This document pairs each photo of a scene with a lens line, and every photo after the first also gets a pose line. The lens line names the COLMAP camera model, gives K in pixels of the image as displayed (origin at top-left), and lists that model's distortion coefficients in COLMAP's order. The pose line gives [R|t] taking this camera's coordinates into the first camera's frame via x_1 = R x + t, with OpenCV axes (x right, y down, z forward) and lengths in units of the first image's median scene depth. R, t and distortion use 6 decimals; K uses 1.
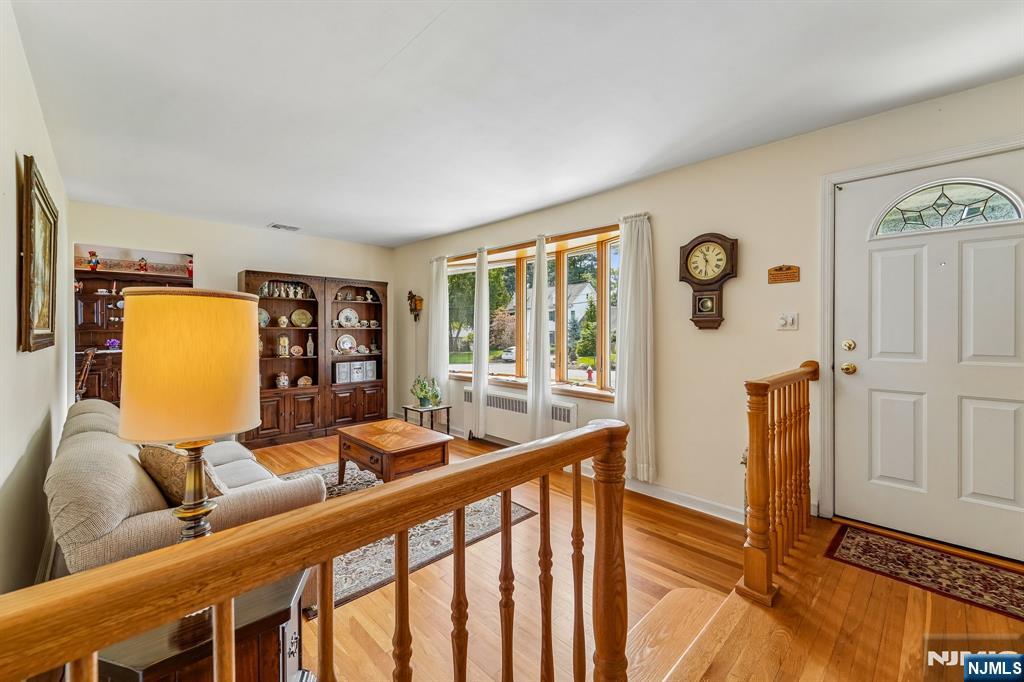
lens RADIAL K [[418.8, 0, 508.6], [0, 418.8, 334.2], [0, 0, 1]] dist [-0.012295, -0.000064]
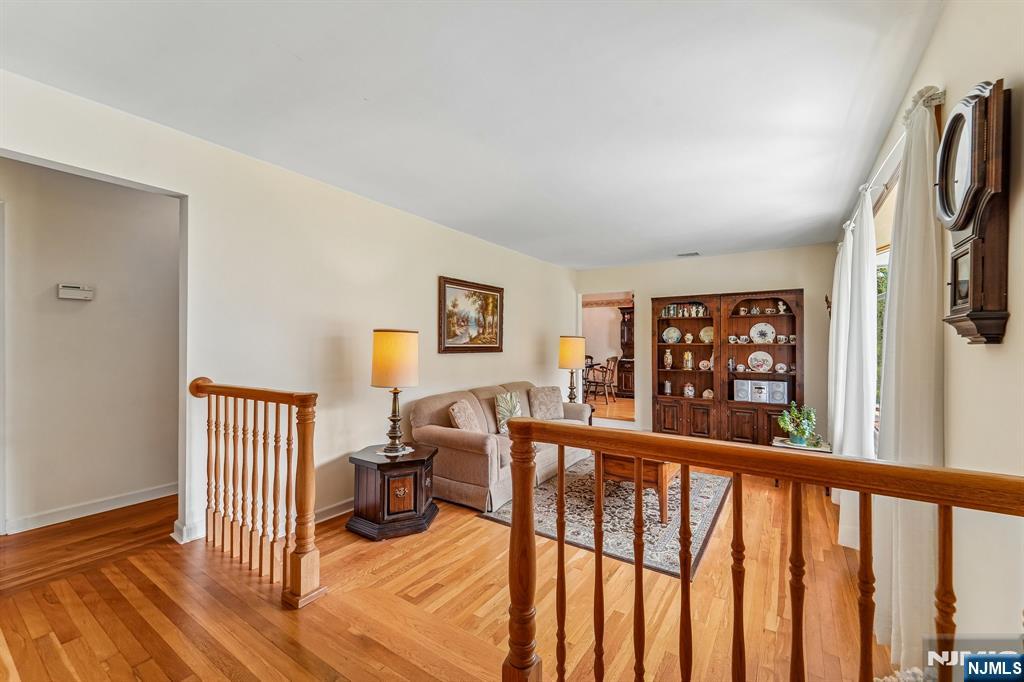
lens RADIAL K [[418.8, 0, 508.6], [0, 418.8, 334.2], [0, 0, 1]] dist [-0.012295, -0.000064]
pose [[0.202427, -0.024702, -0.978986, 0.455205], [-0.010442, 0.999571, -0.027381, -0.005216], [0.979242, 0.015766, 0.202083, 0.289005]]
